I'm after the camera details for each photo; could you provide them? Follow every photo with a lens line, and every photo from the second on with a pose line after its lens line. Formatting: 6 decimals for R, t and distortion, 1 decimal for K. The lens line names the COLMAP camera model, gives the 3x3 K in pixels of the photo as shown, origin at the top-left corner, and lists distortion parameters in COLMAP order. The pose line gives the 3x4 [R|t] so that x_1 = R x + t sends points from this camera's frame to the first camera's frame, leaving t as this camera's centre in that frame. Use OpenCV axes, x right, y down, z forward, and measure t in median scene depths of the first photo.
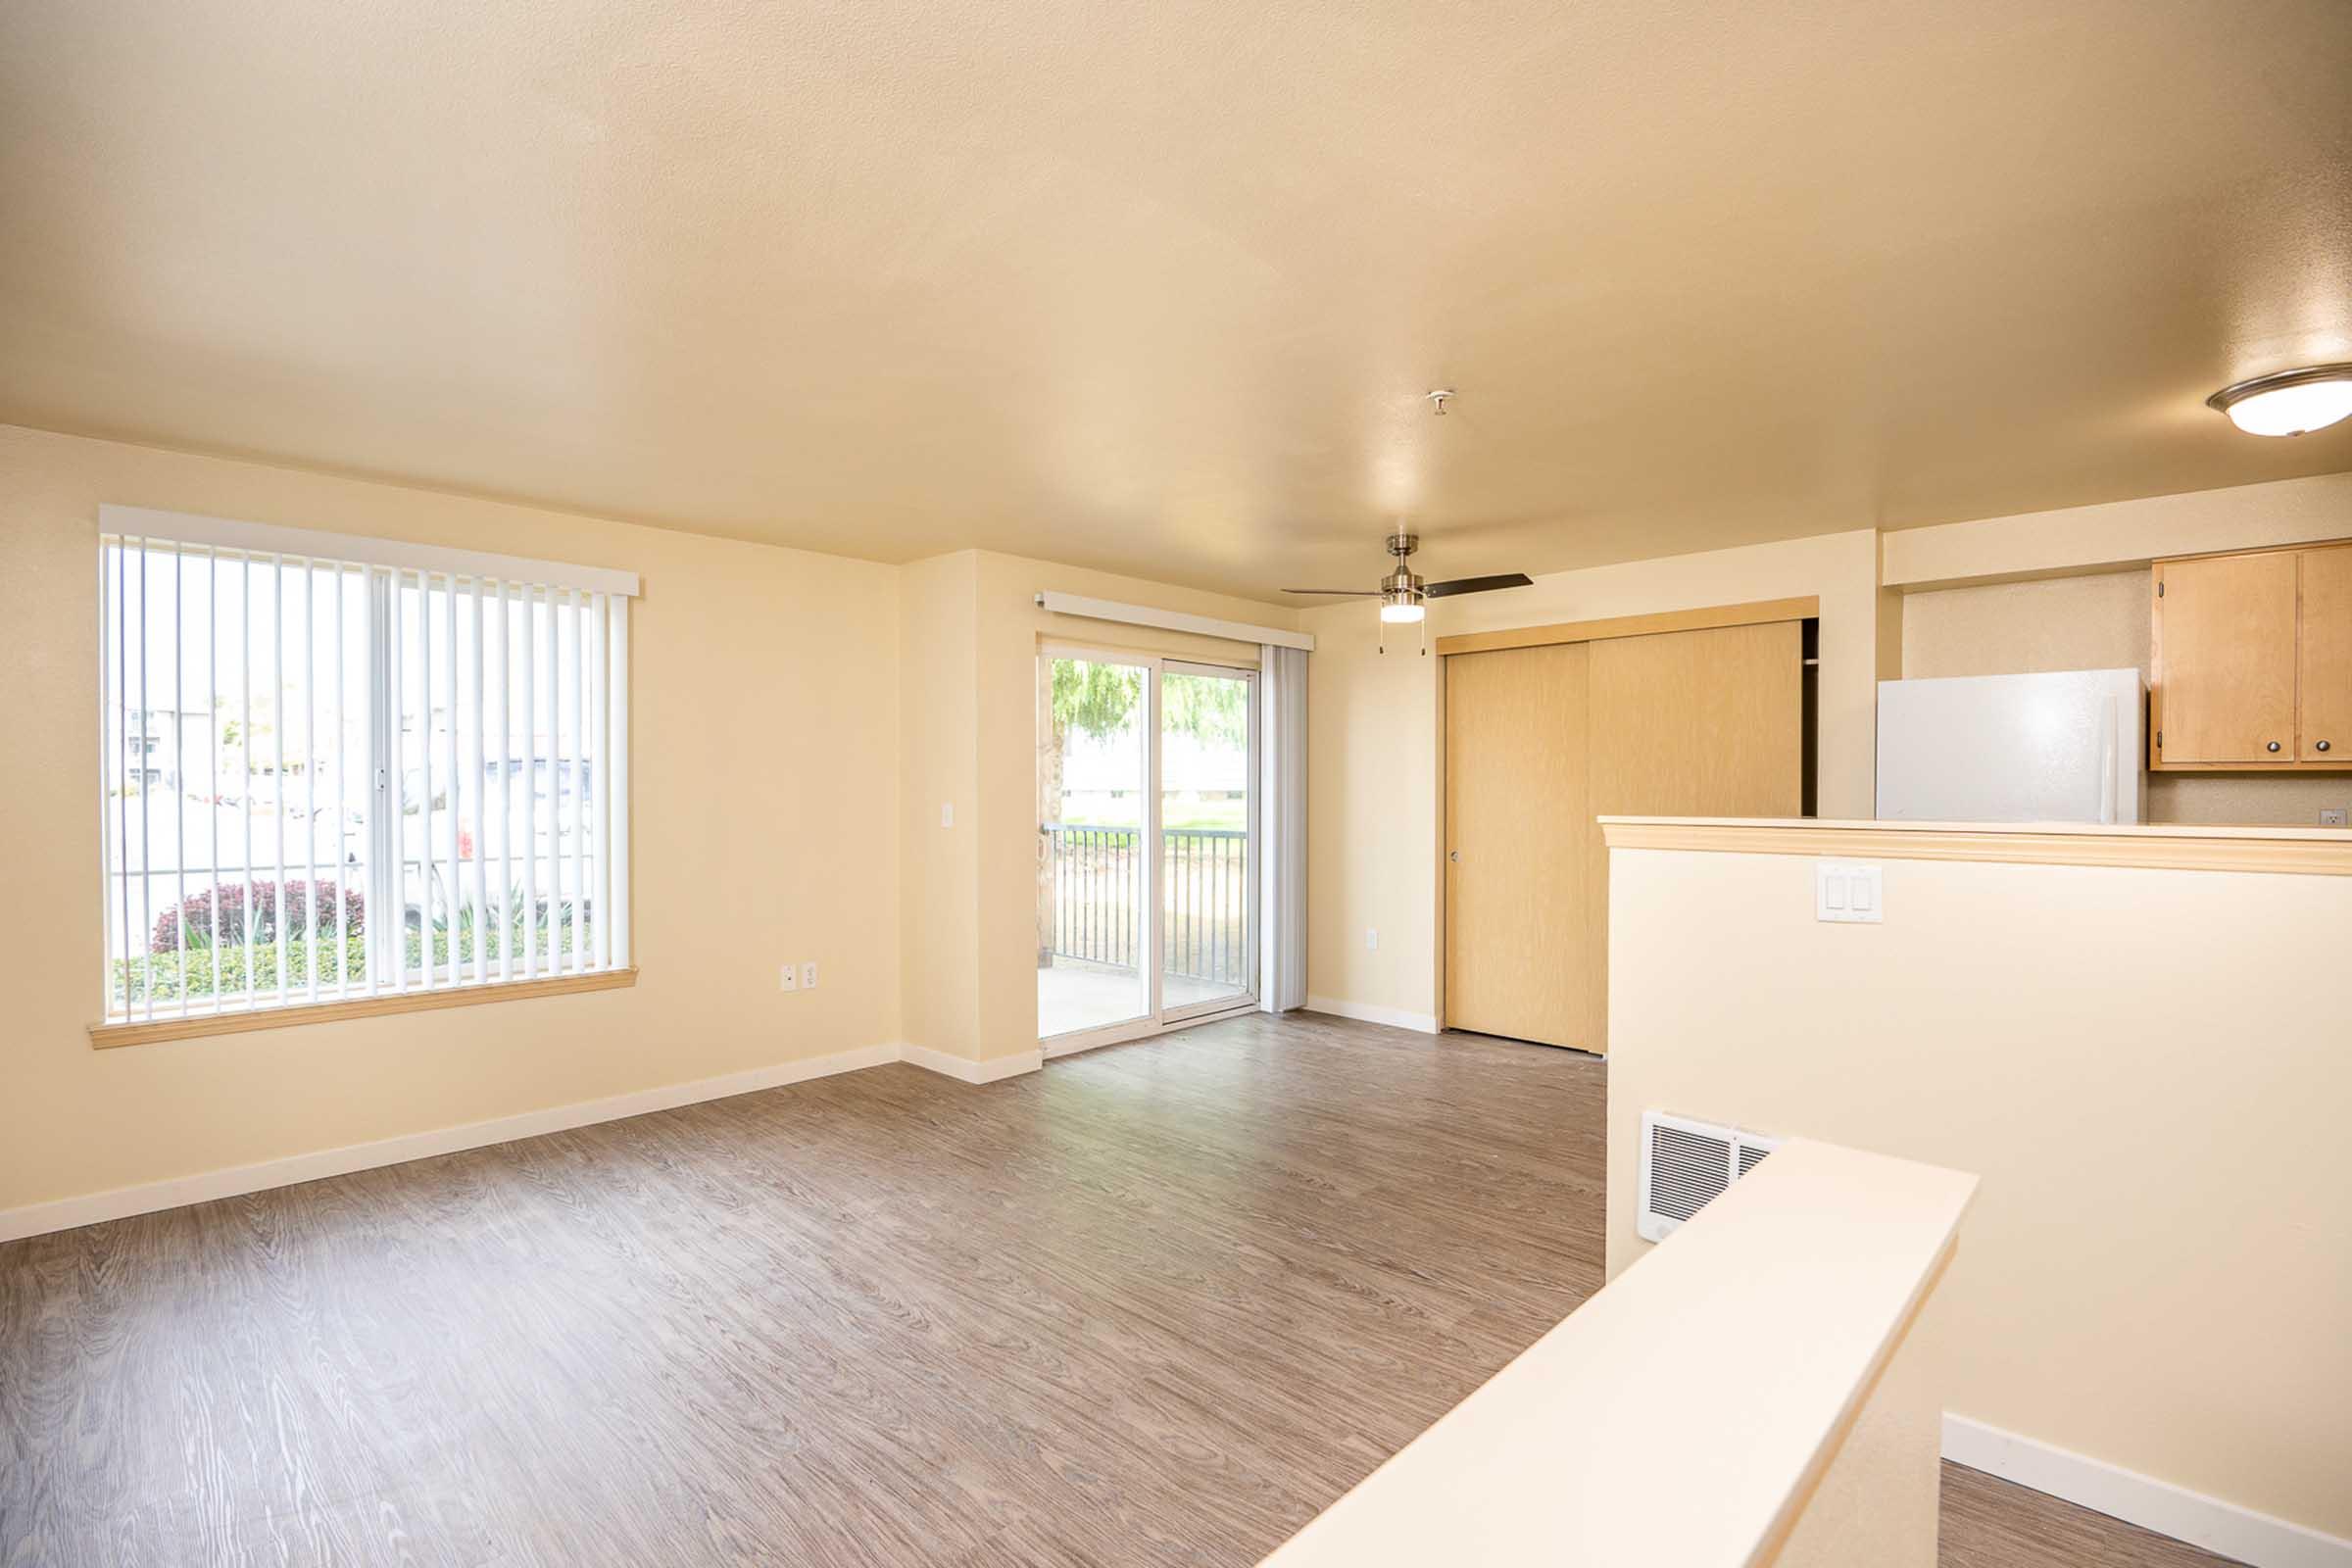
lens RADIAL K [[1087.1, 0, 1177.5], [0, 1087.1, 786.0], [0, 0, 1]] dist [-0.023203, -0.001018]
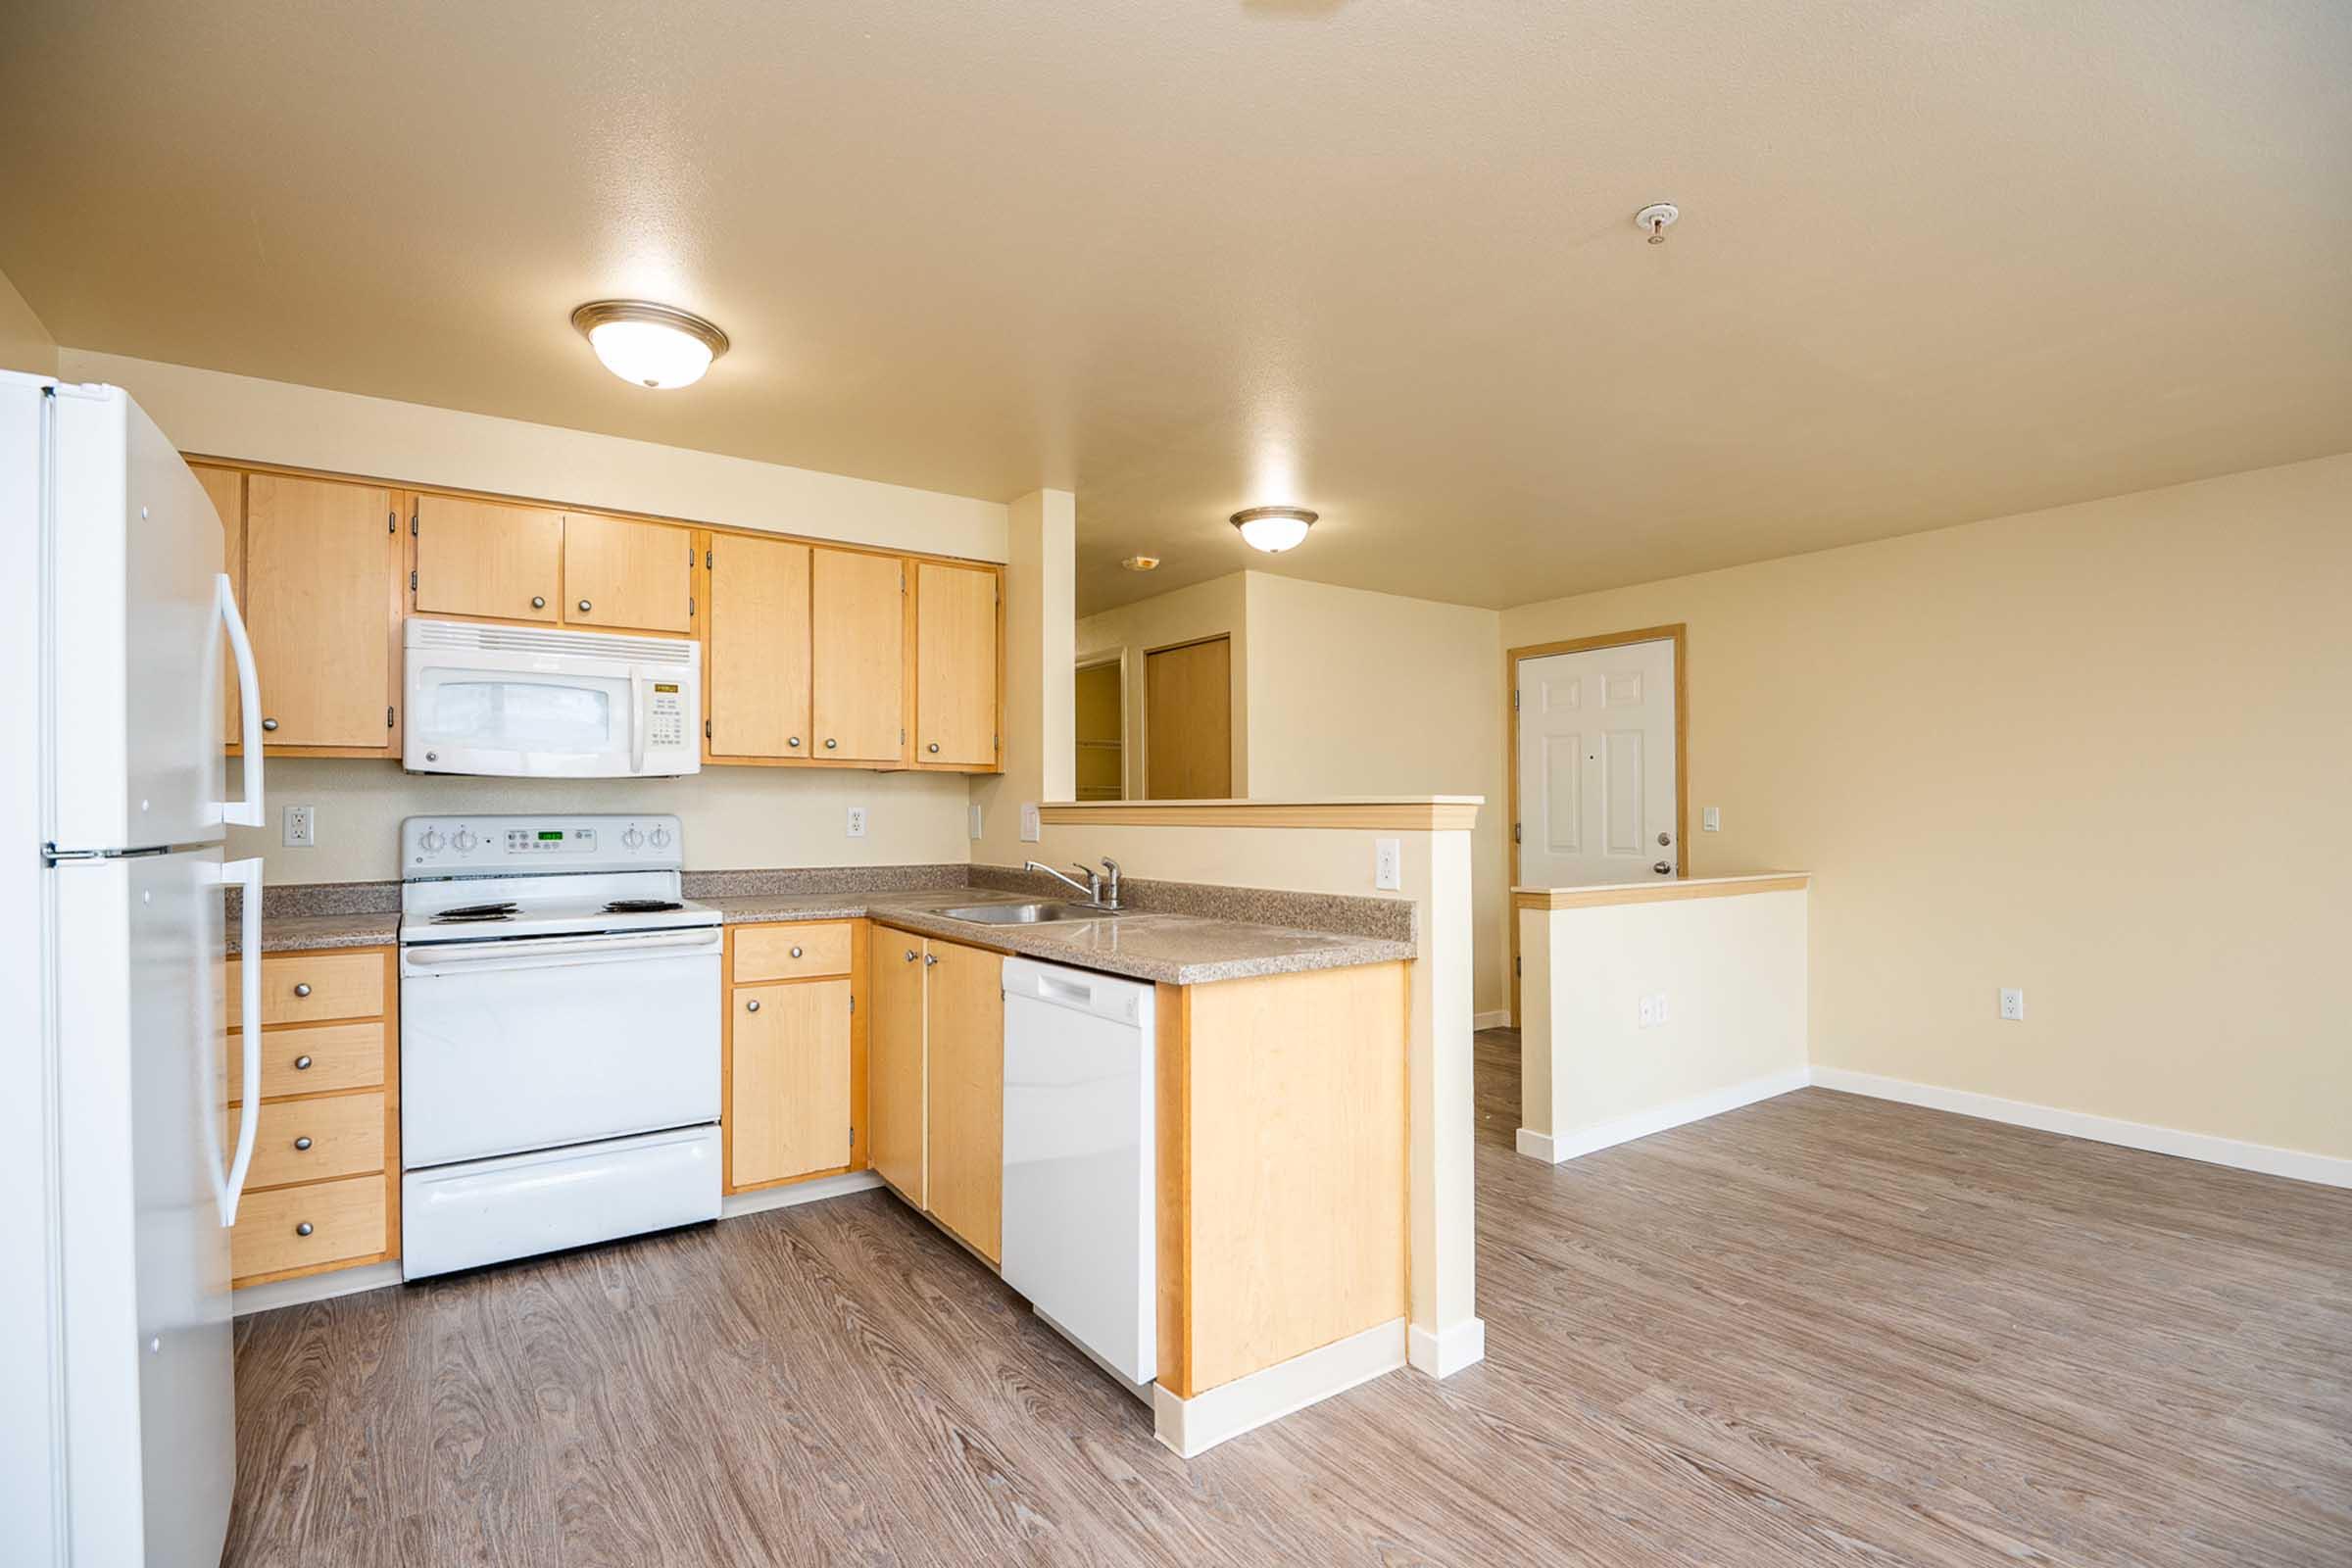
lens RADIAL K [[1087.1, 0, 1166.2], [0, 1087.1, 798.9], [0, 0, 1]] dist [-0.023203, -0.001018]
pose [[-0.979793, 0.012000, 0.199652, 0.437831], [0.009334, 0.999854, -0.014290, 0.034375], [-0.199795, -0.012137, -0.979763, 1.850949]]
